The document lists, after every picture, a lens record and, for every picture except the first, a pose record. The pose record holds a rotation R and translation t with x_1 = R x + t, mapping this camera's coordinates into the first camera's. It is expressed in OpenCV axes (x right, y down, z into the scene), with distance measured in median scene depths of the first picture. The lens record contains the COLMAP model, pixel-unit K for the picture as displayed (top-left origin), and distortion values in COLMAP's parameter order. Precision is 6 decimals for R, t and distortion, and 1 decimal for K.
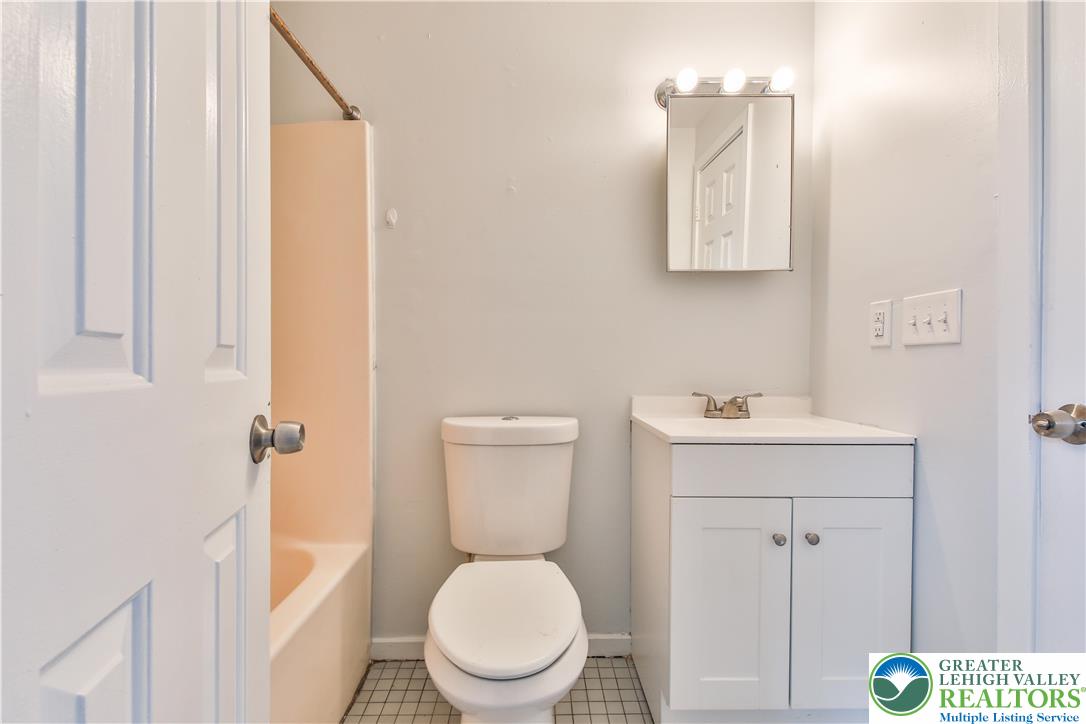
lens RADIAL K [[493.5, 0, 540.0], [0, 493.5, 361.8], [0, 0, 1]] dist [0.020803, -0.009379]
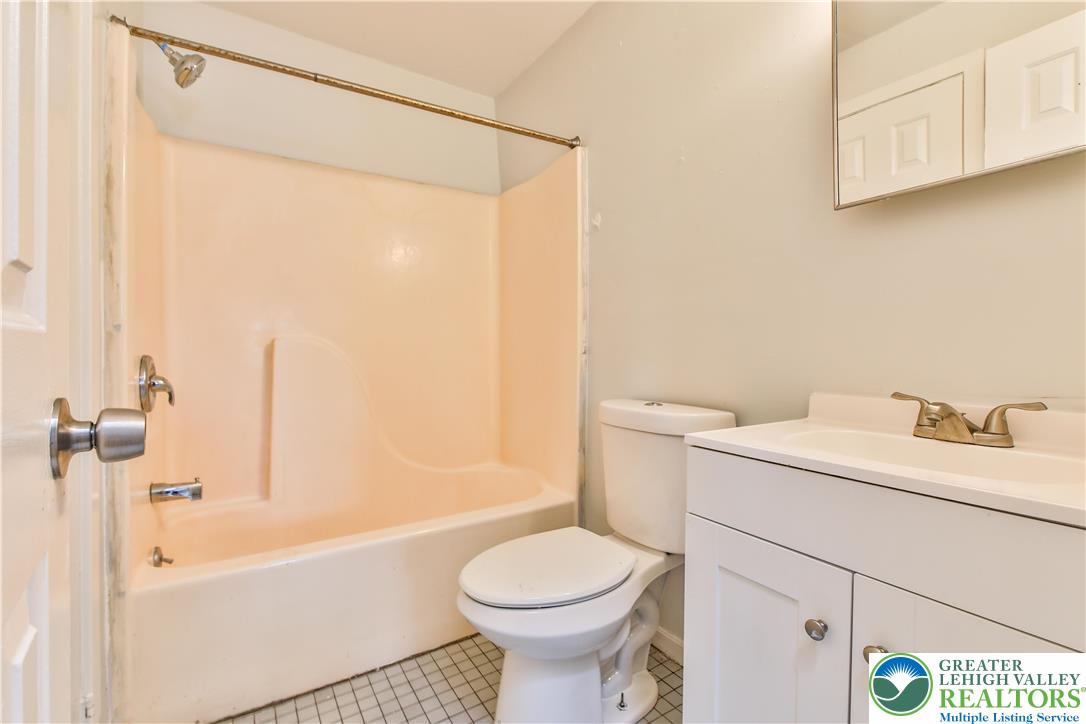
lens RADIAL K [[493.5, 0, 532.2], [0, 493.5, 359.3], [0, 0, 1]] dist [0.020803, -0.009379]
pose [[0.508944, 0.013617, -0.860692, 0.620052], [-0.005559, 0.999906, 0.012533, 0.015090], [0.860782, -0.001594, 0.508972, 0.291172]]
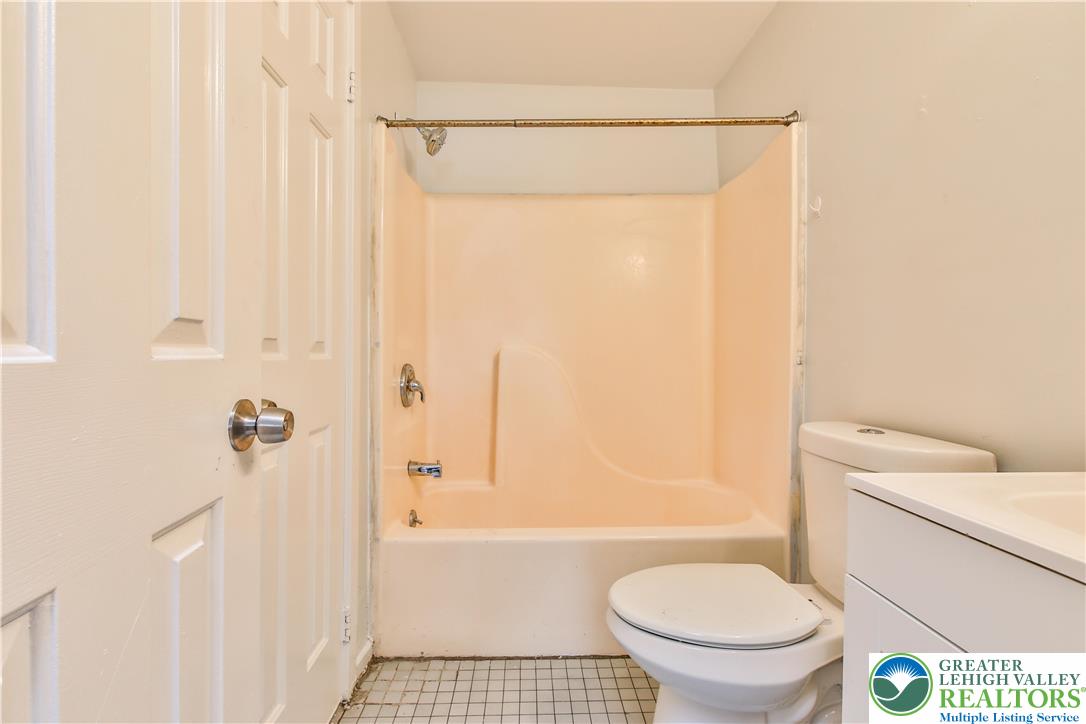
lens RADIAL K [[493.5, 0, 529.9], [0, 493.5, 361.2], [0, 0, 1]] dist [0.020803, -0.009379]
pose [[-0.004839, 0.009969, -0.999939, 0.674924], [-0.006909, 0.999926, 0.010002, 0.002315], [0.999964, 0.006957, -0.004770, 0.457325]]
